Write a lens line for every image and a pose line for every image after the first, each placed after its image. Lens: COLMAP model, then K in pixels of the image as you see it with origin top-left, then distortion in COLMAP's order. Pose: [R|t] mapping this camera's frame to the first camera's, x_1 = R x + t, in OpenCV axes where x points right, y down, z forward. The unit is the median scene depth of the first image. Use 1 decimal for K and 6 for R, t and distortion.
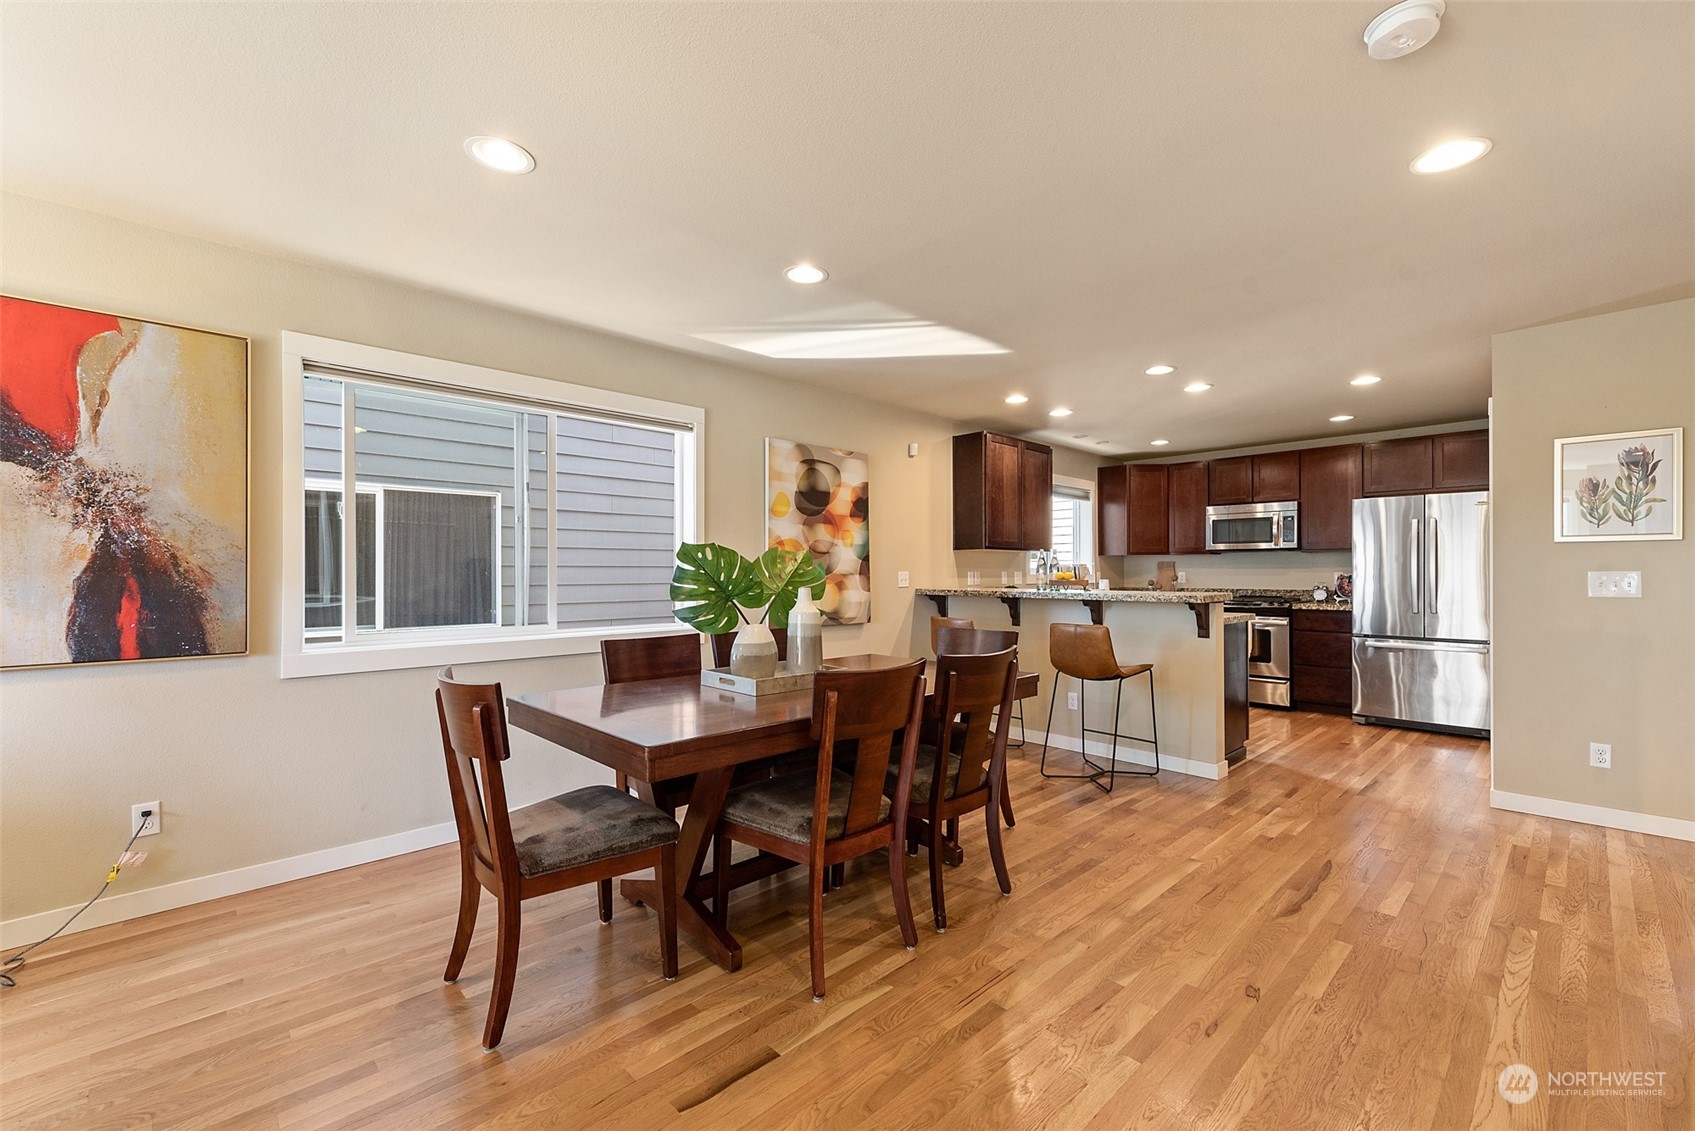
lens RADIAL K [[696.6, 0, 855.4], [0, 696.6, 564.6], [0, 0, 1]] dist [0.017709, -0.001465]
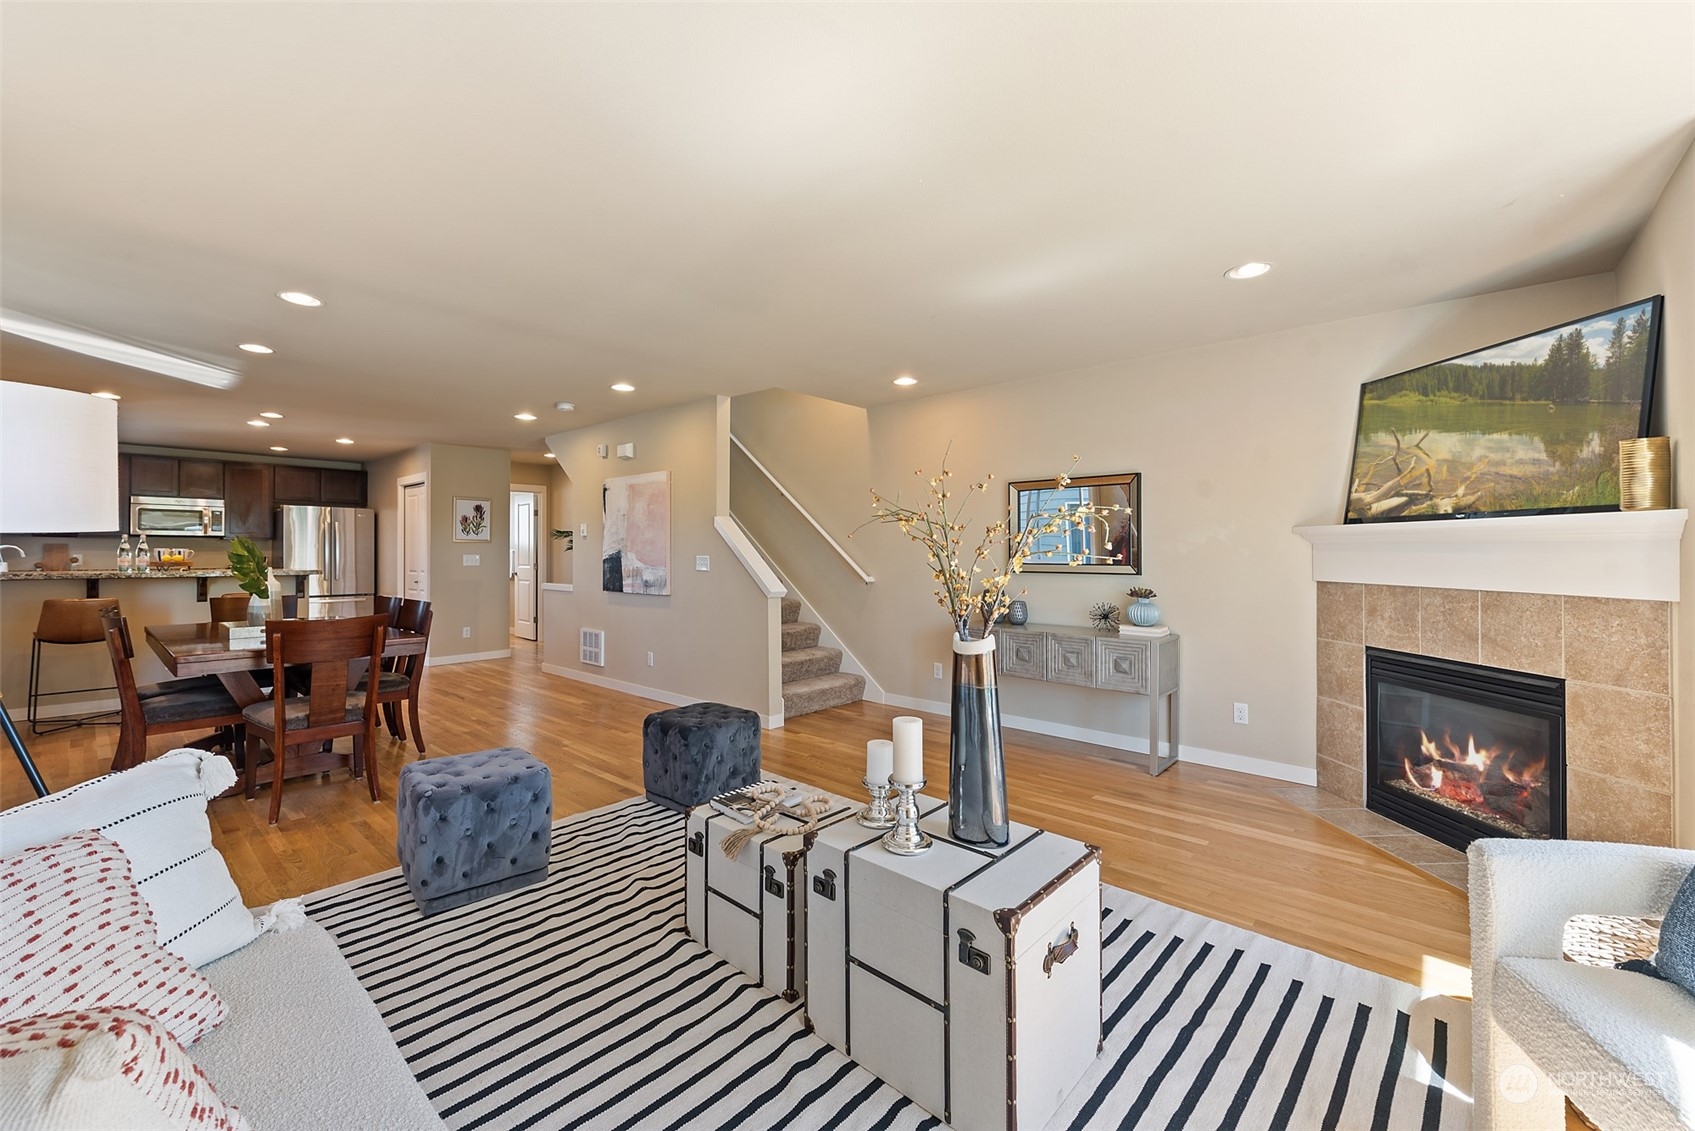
lens RADIAL K [[696.6, 0, 842.0], [0, 696.6, 541.9], [0, 0, 1]] dist [0.017709, -0.001465]
pose [[-0.066144, 0.017627, 0.997654, -0.950563], [-0.012498, 0.999751, -0.018492, -0.004698], [-0.997732, -0.013692, -0.065907, -0.064319]]
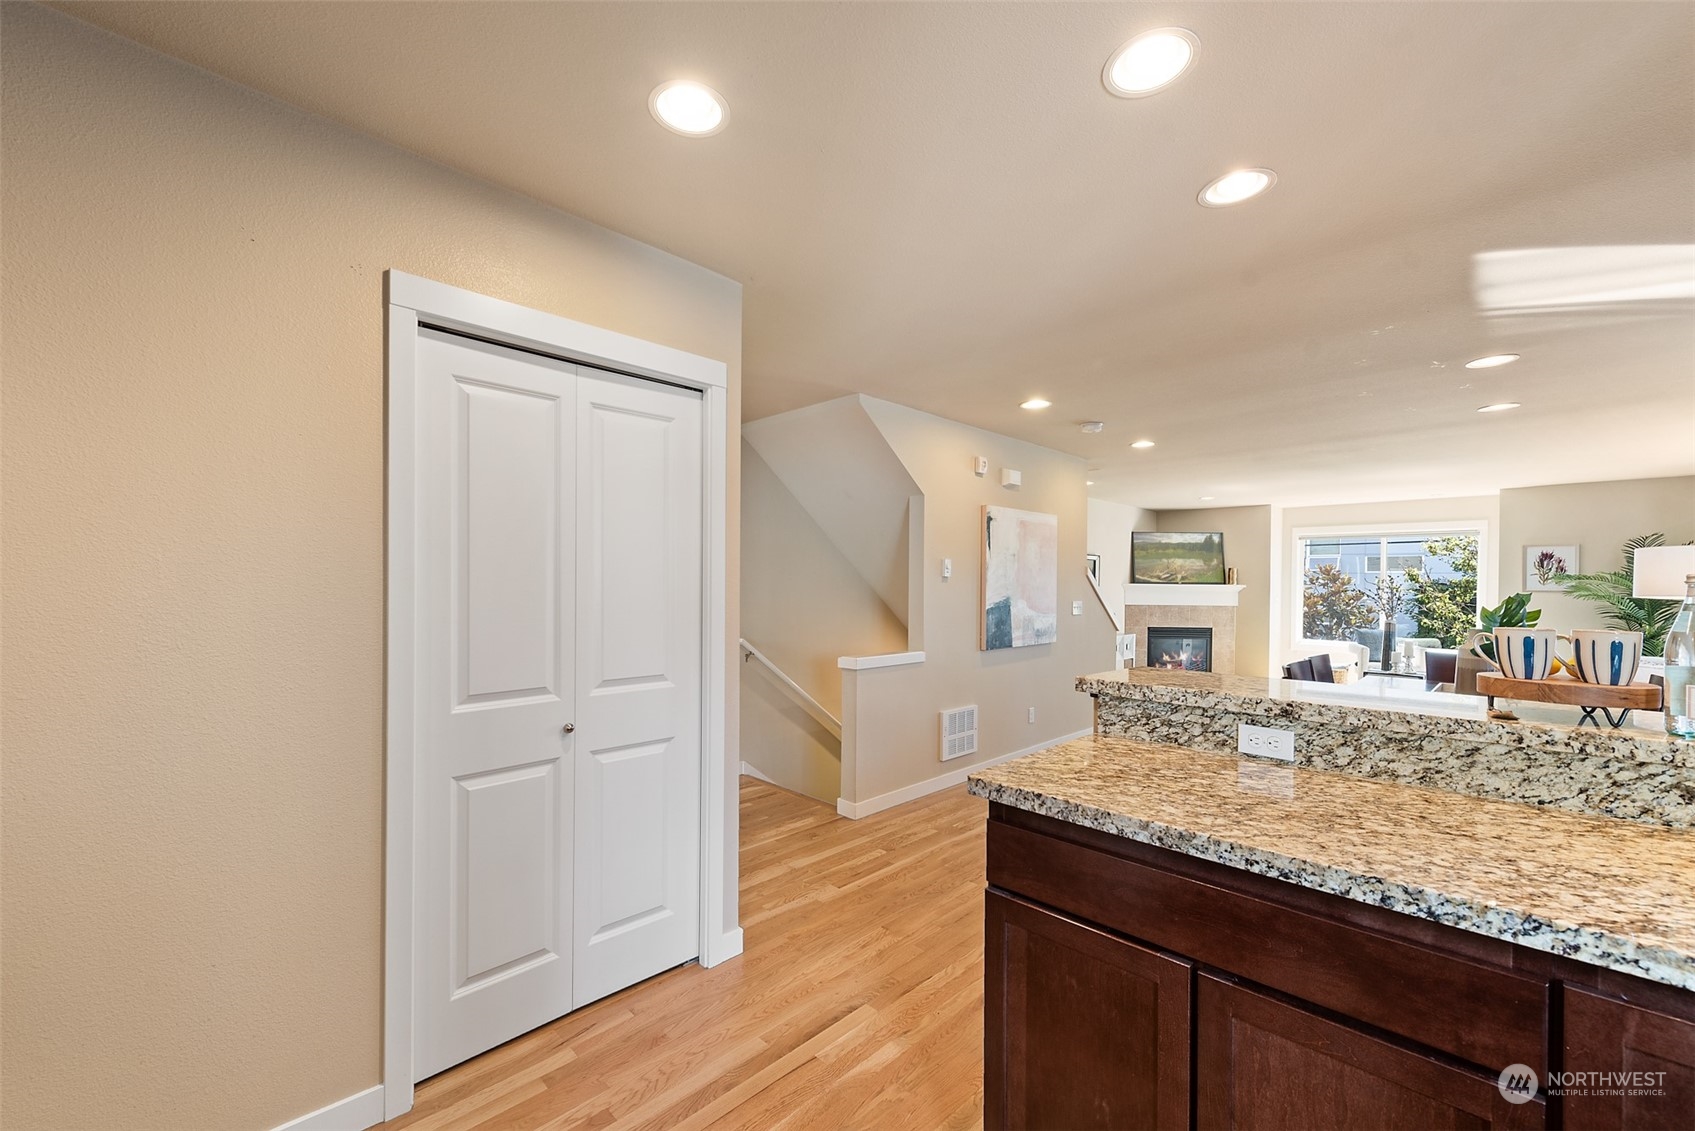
lens RADIAL K [[667.5, 0, 834.6], [0, 667.5, 586.6], [0, 0, 1]] dist [0.014235, -0.002785]
pose [[-0.999983, -0.005451, -0.002074, 0.595924], [-0.005434, 0.999953, -0.008090, -0.014040], [0.002118, -0.008078, -0.999965, 1.248363]]
